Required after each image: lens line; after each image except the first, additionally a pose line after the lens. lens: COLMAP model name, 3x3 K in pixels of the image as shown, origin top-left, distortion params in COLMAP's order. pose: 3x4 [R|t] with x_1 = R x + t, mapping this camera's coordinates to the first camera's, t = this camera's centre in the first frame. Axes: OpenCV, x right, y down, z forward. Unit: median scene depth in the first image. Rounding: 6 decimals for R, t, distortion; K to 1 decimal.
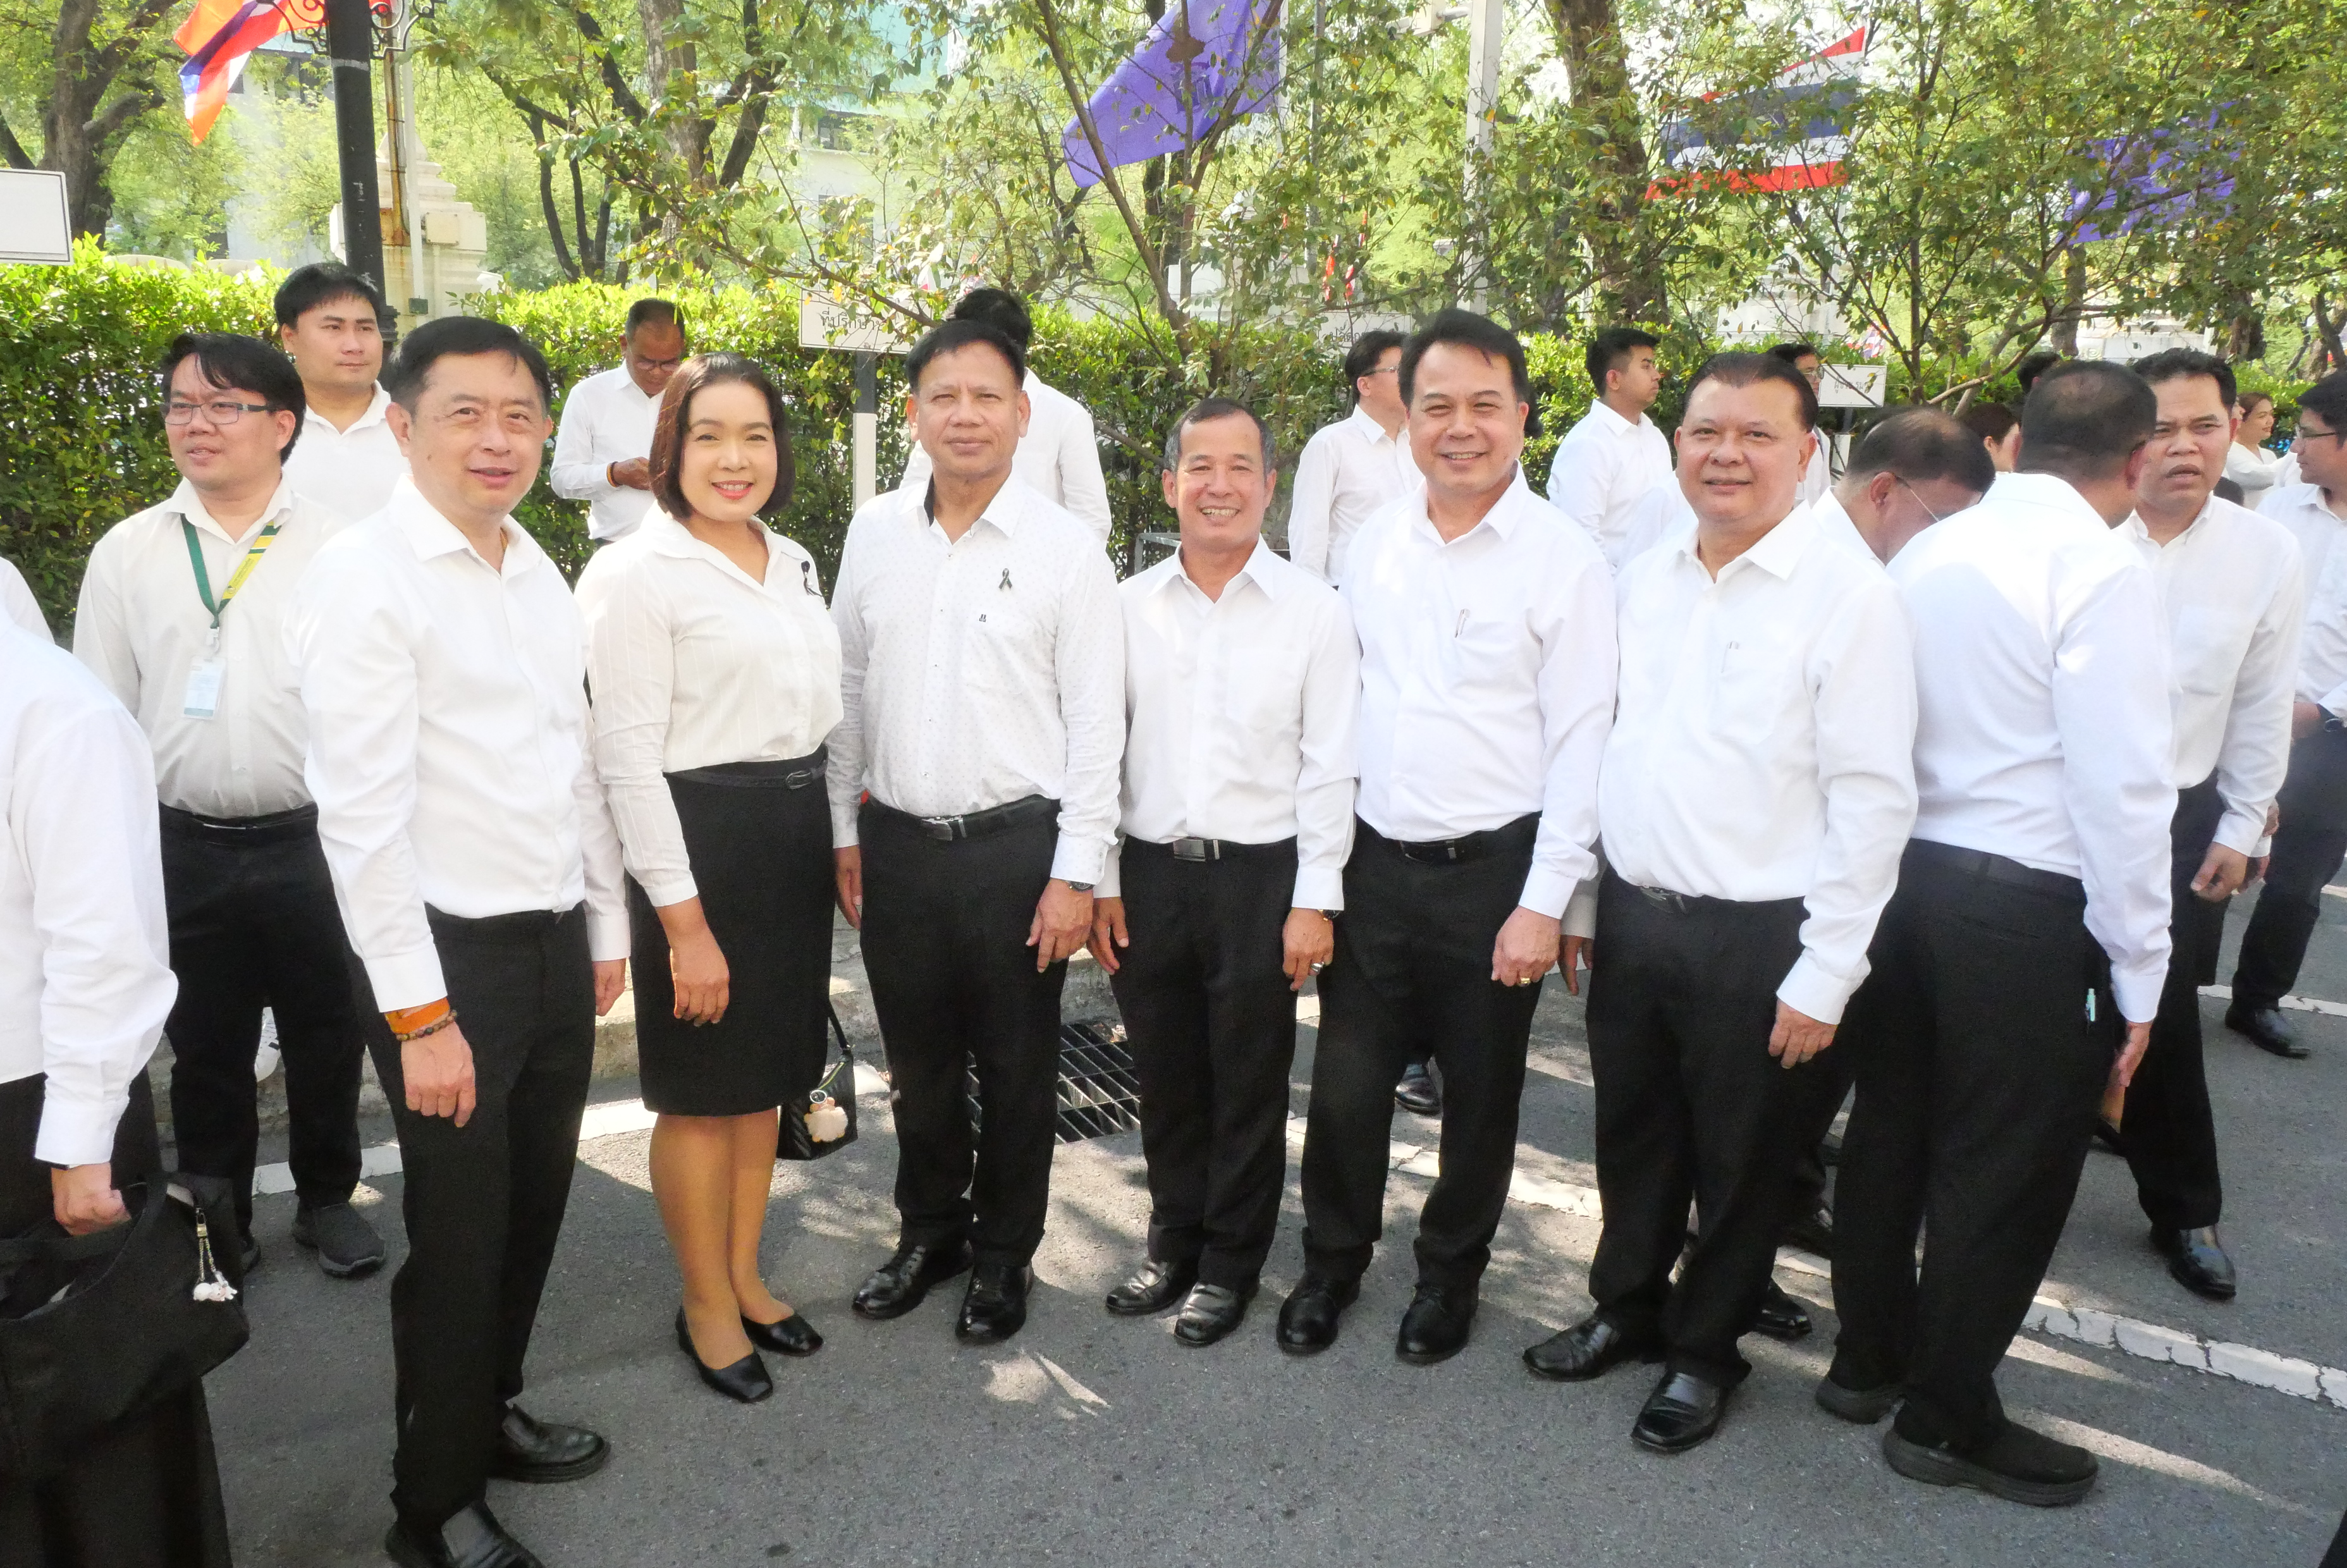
lens RADIAL K [[1688.0, 0, 1170.7], [0, 1688.0, 784.0], [0, 0, 1]] dist [-0.026593, -0.001761]
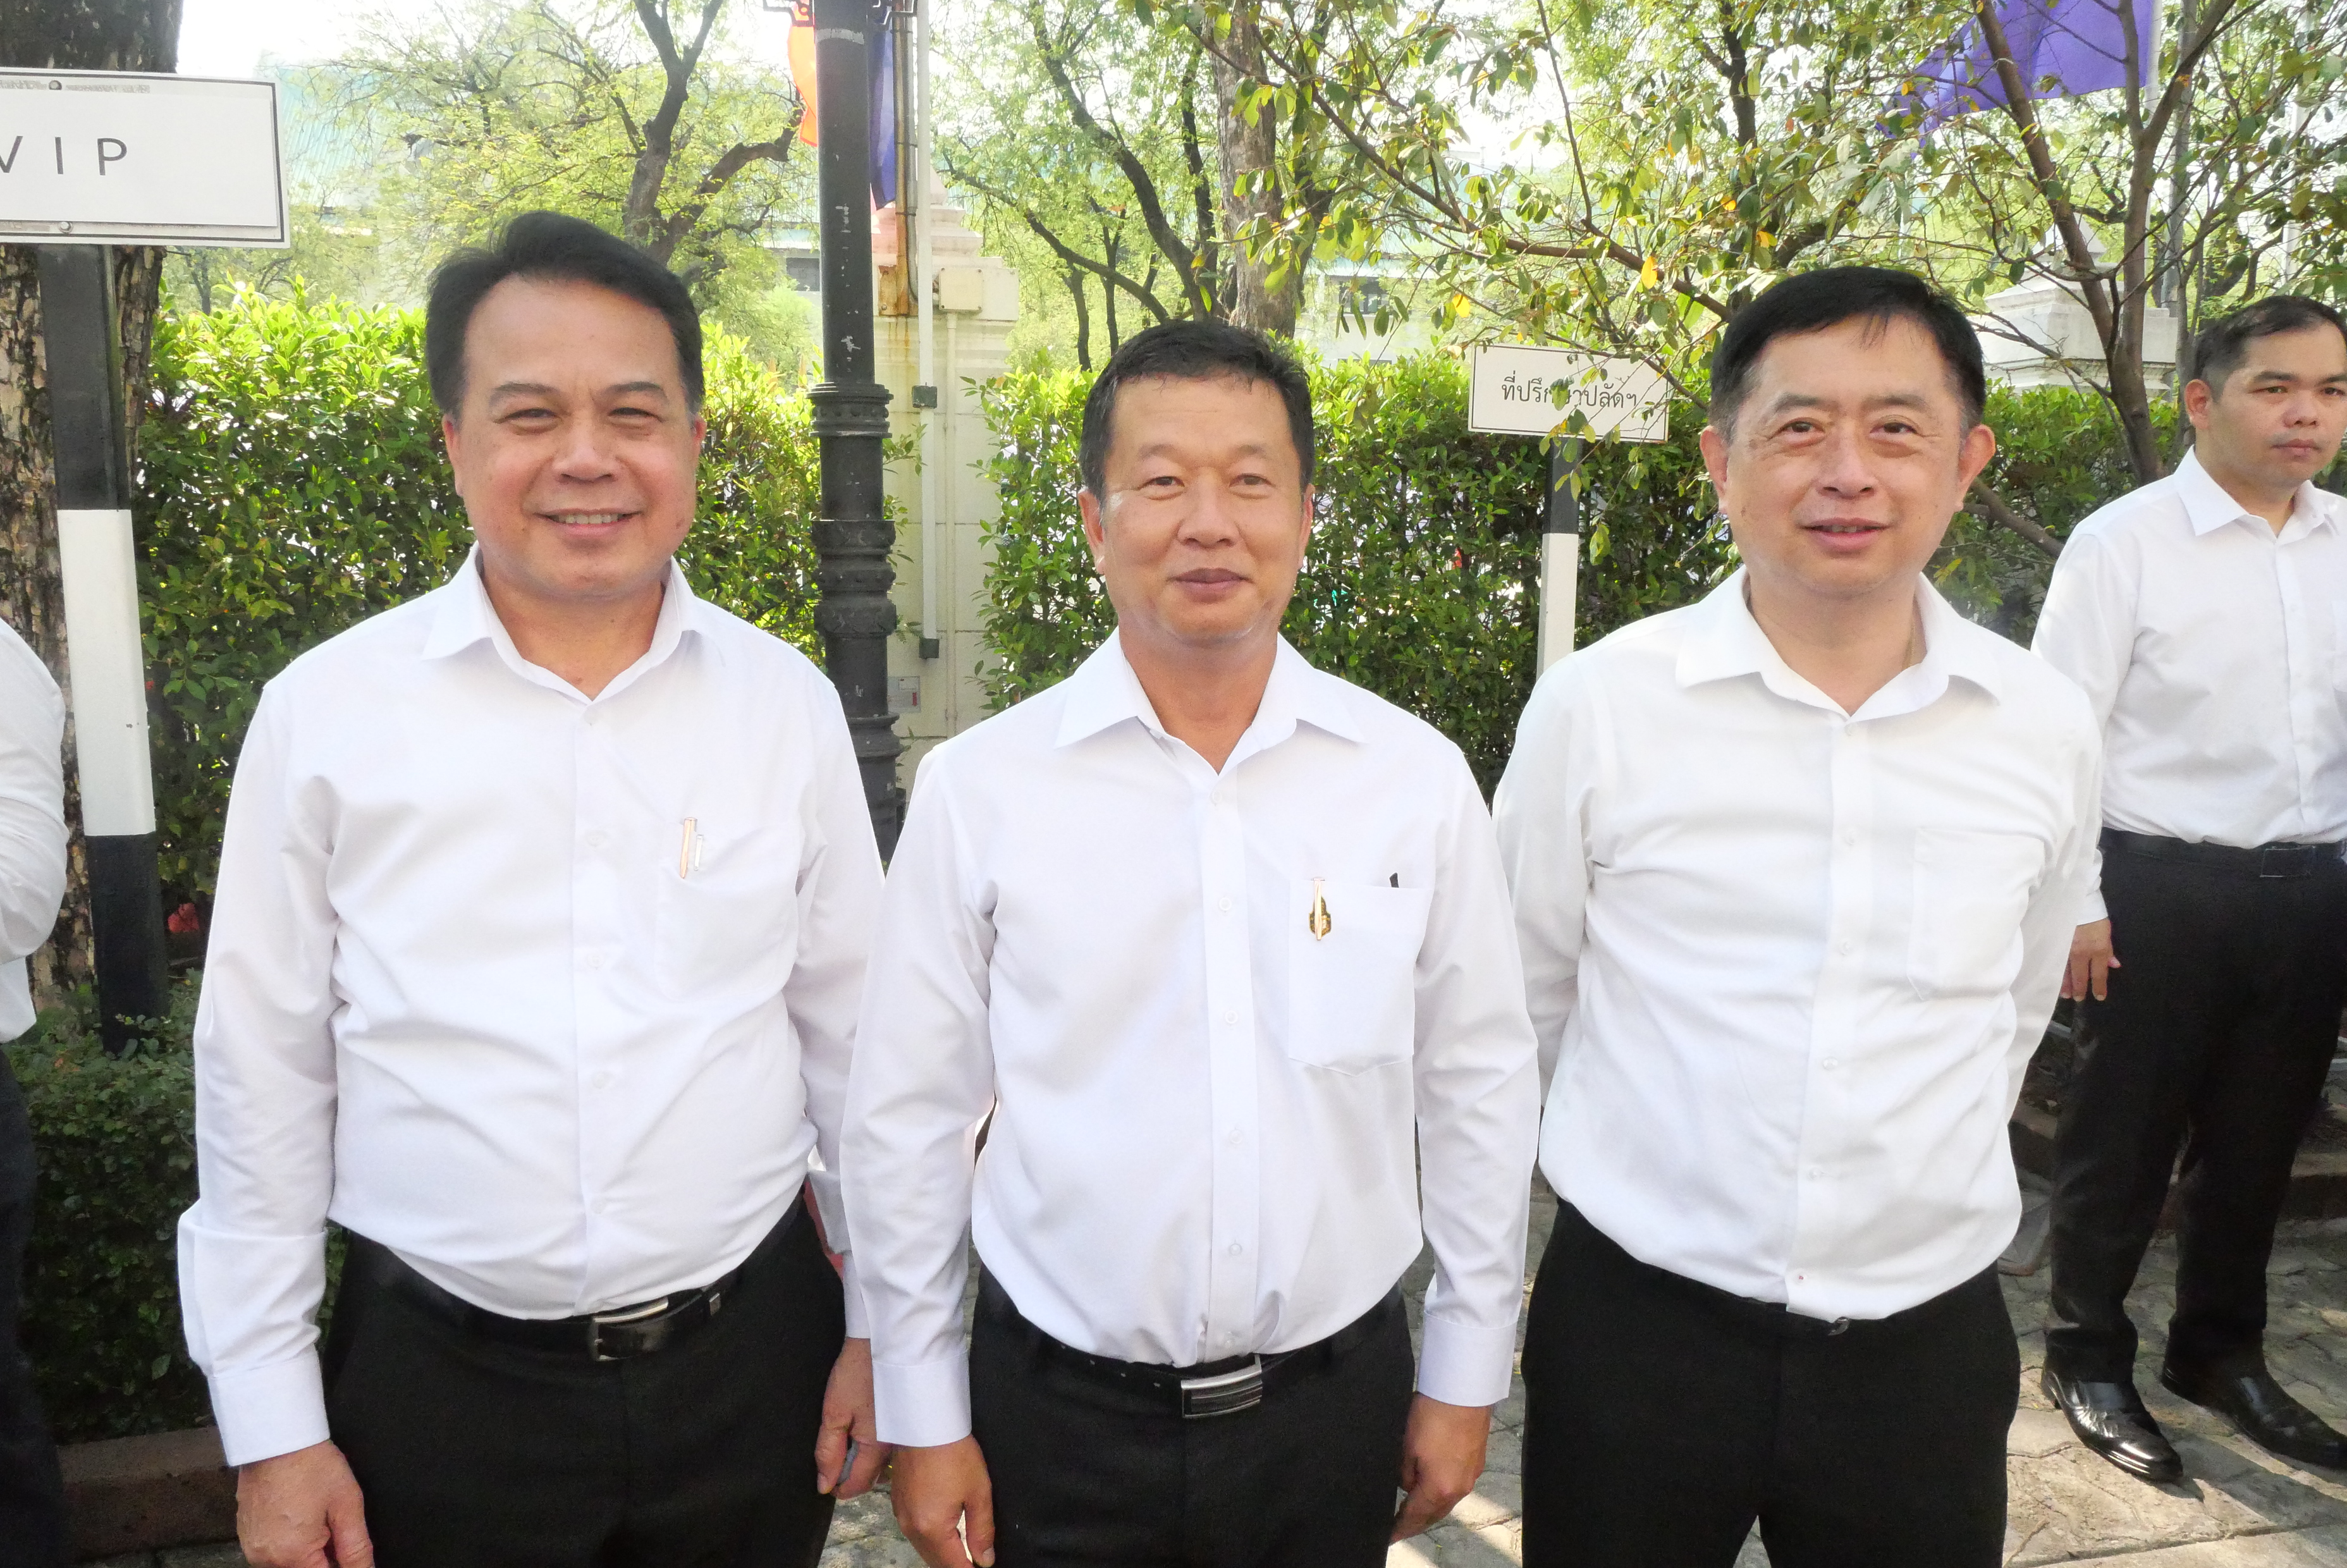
lens RADIAL K [[1688.0, 0, 1170.7], [0, 1688.0, 784.0], [0, 0, 1]] dist [-0.026593, -0.001761]
pose [[0.957704, 0.012862, -0.287468, -0.138566], [-0.039490, 0.995423, -0.087024, -0.063141], [0.285033, 0.094696, 0.953829, 0.355614]]
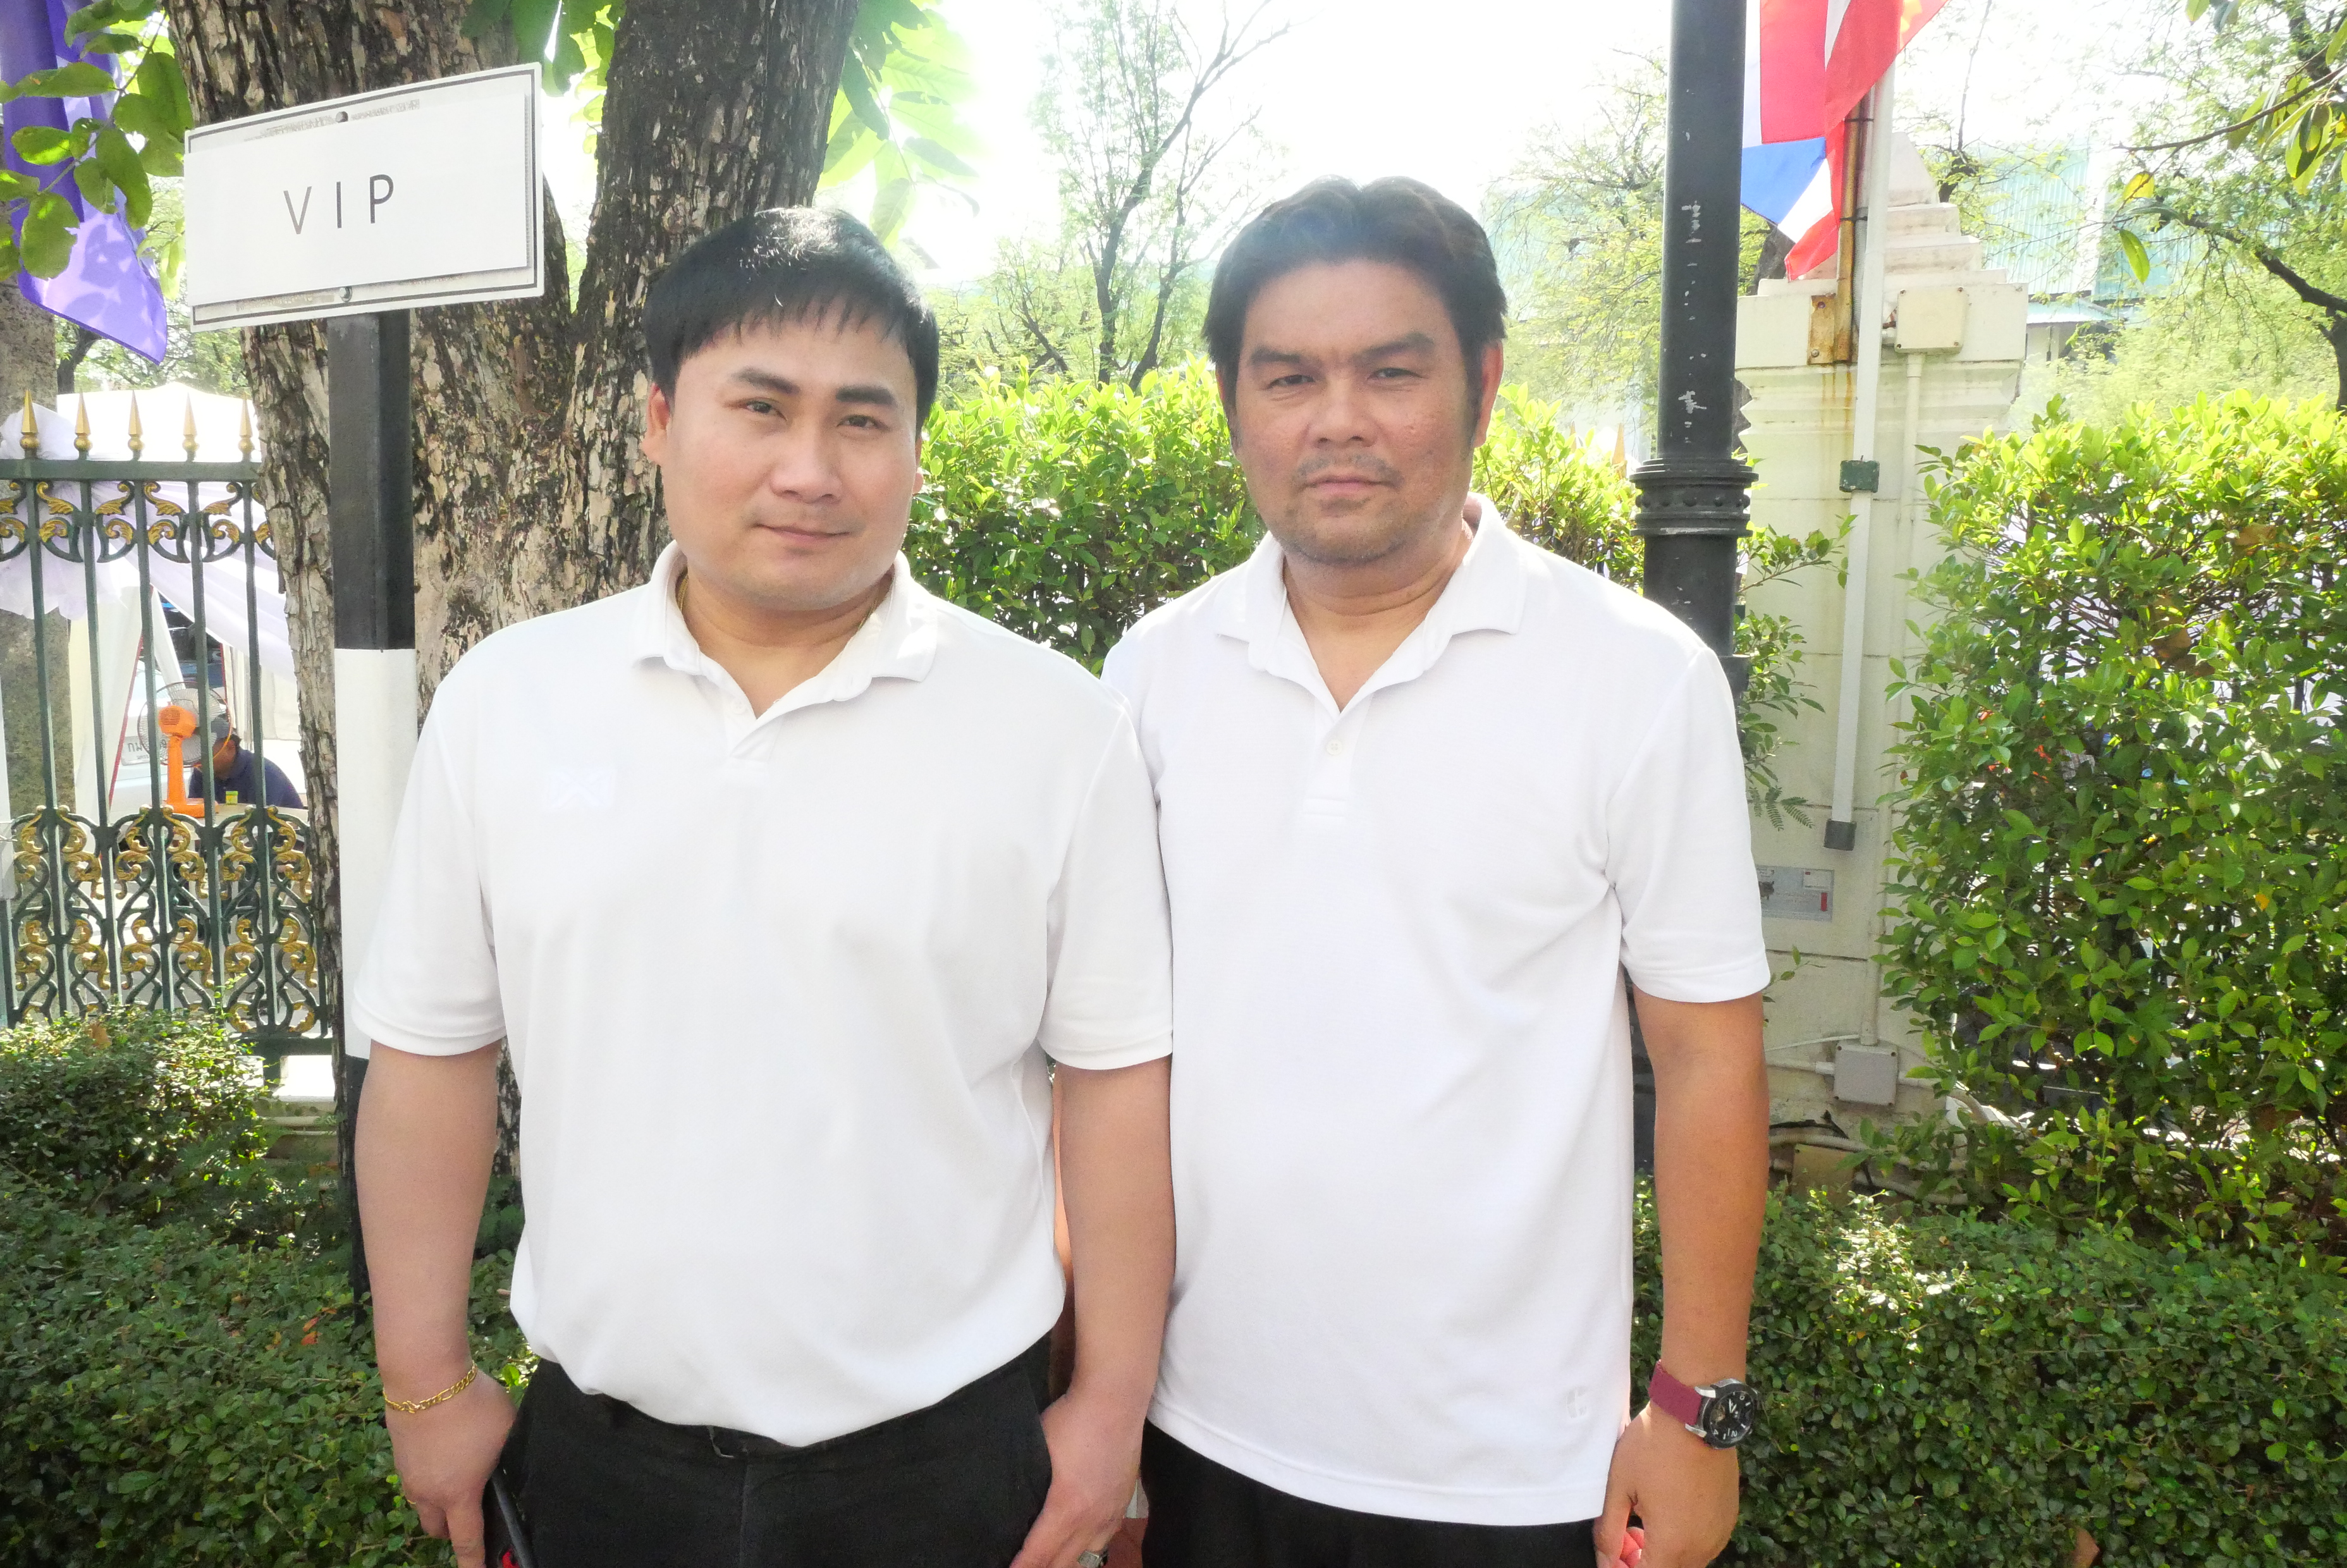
lens RADIAL K [[1688.0, 0, 1170.7], [0, 1688.0, 784.0], [0, 0, 1]] dist [-0.026593, -0.001761]
pose [[0.572716, 0.063902, -0.817260, -0.150834], [-0.193348, 0.979360, -0.058917, -0.124737], [0.796626, 0.191758, 0.573250, 0.555664]]
